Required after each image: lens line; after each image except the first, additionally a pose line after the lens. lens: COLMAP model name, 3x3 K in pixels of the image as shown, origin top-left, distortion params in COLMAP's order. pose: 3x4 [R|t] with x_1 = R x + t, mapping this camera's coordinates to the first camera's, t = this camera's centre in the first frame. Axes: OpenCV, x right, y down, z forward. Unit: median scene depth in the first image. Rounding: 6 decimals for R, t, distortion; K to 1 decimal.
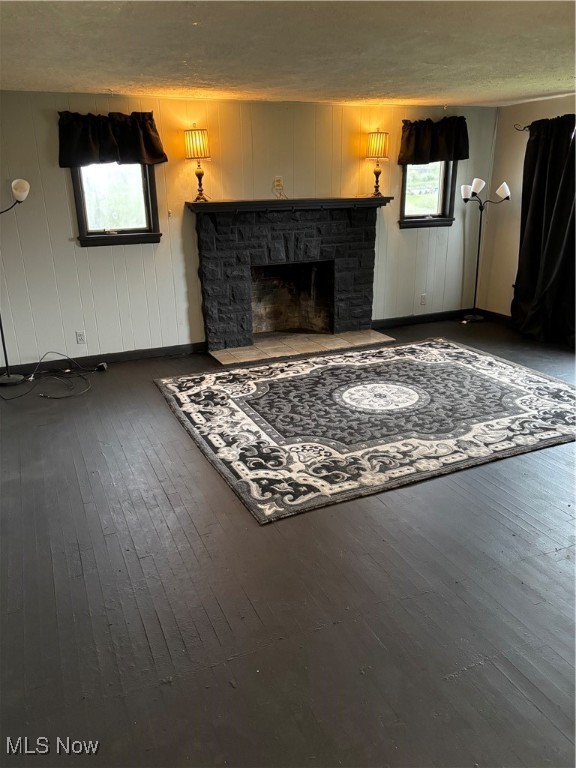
lens RADIAL K [[577.2, 0, 278.6], [0, 577.2, 384.2], [0, 0, 1]] dist [0.072212, -0.129772]
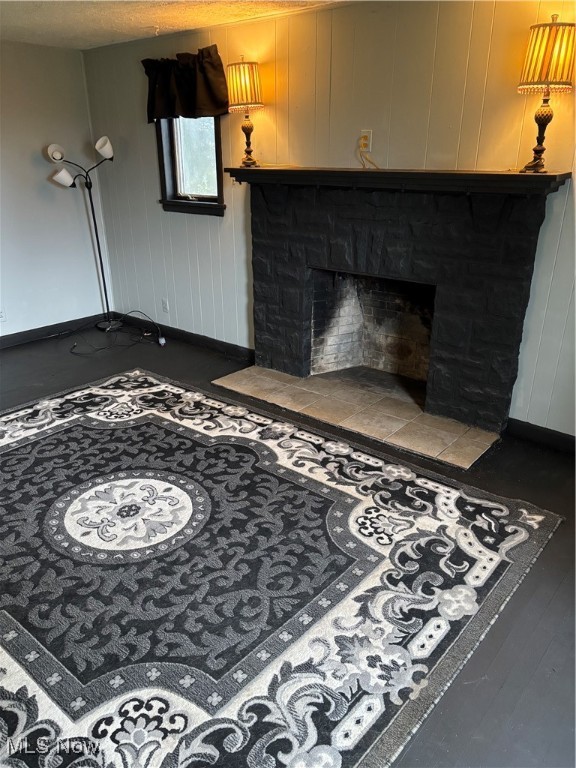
lens RADIAL K [[584.2, 0, 284.0], [0, 584.2, 380.7], [0, 0, 1]] dist [0.070513, -0.049509]
pose [[0.441192, 0.344953, -0.828467, 0.672469], [-0.293822, 0.927814, 0.229847, -0.277237], [0.847950, 0.142015, 0.510699, 0.776853]]
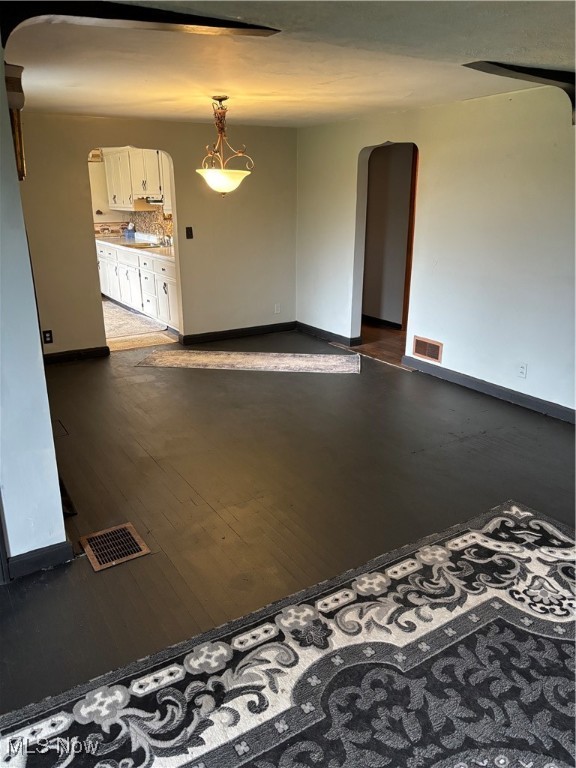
lens RADIAL K [[584.2, 0, 284.0], [0, 584.2, 380.7], [0, 0, 1]] dist [0.070513, -0.049509]
pose [[-0.990301, 0.058770, -0.125900, 0.323403], [-0.028435, 0.801232, 0.597678, -0.369241], [0.136000, 0.595461, -0.791789, 1.034014]]
